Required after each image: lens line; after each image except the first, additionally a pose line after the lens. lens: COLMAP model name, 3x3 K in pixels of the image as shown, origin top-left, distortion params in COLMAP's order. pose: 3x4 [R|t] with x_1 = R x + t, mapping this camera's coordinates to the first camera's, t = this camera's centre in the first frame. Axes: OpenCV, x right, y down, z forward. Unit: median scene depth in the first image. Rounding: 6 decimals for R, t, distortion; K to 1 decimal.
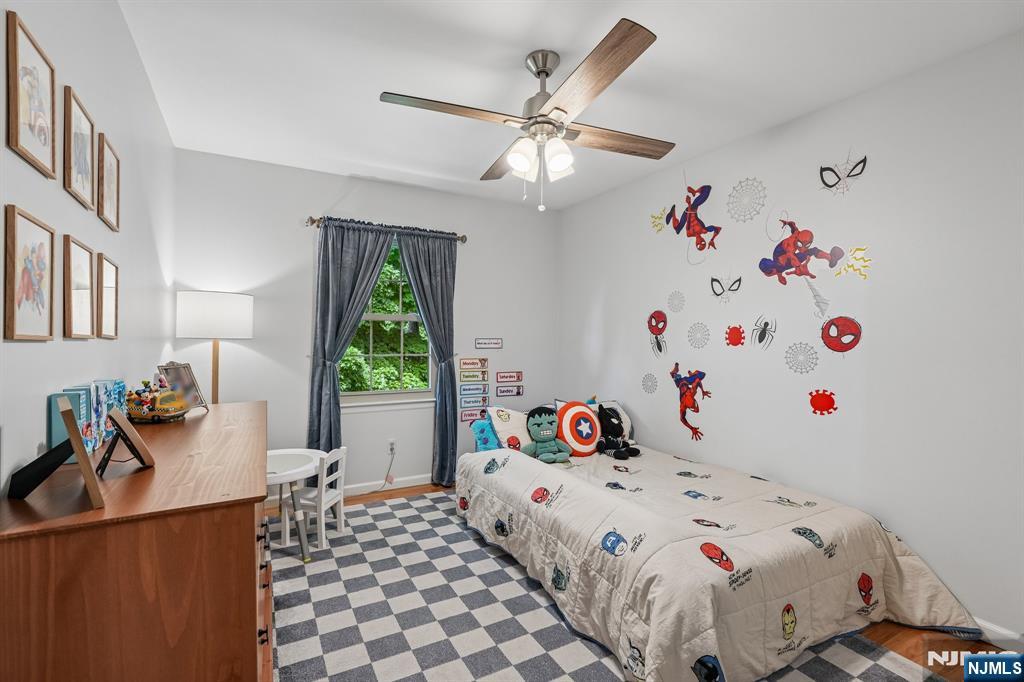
lens RADIAL K [[460.2, 0, 509.7], [0, 460.2, 335.6], [0, 0, 1]] dist [-0.003297, 0.000250]
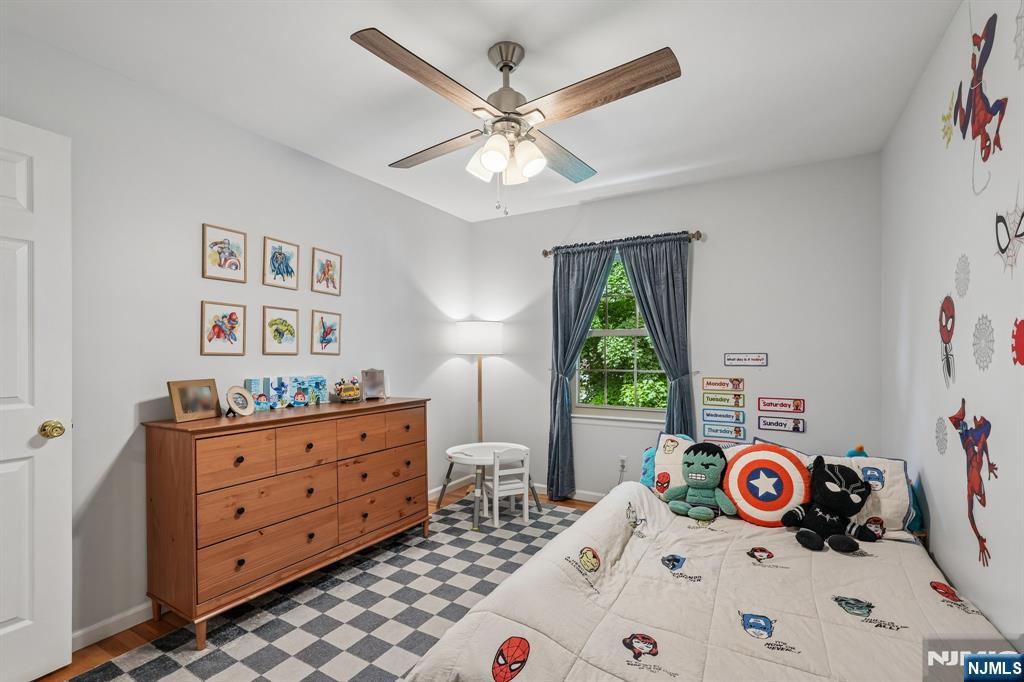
lens RADIAL K [[464.6, 0, 511.6], [0, 464.6, 350.9], [0, 0, 1]] dist [-0.000421, 0.000409]
pose [[0.512383, -0.012722, -0.858663, 0.532520], [0.009254, 0.999914, -0.009292, 0.007683], [0.858707, -0.003184, 0.512457, 0.318537]]
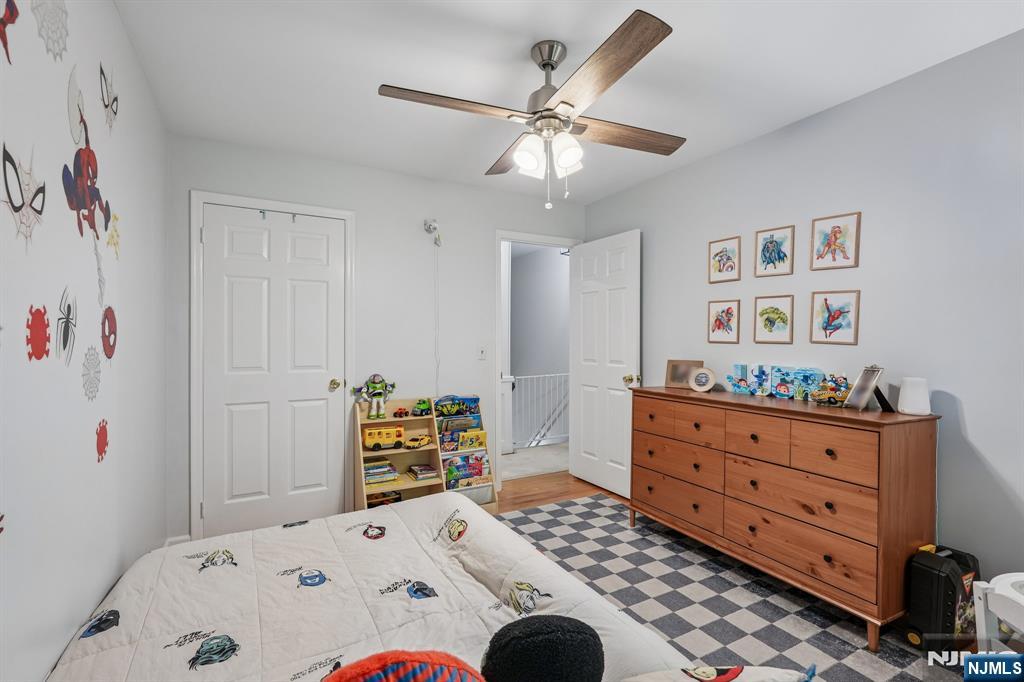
lens RADIAL K [[463.9, 0, 510.4], [0, 463.9, 335.6], [0, 0, 1]] dist [-0.000344, 0.008163]
pose [[-0.999958, -0.008944, 0.002085, 0.086861], [-0.008967, 0.999895, -0.011354, 0.003020], [-0.001984, -0.011372, -0.999933, 1.191821]]
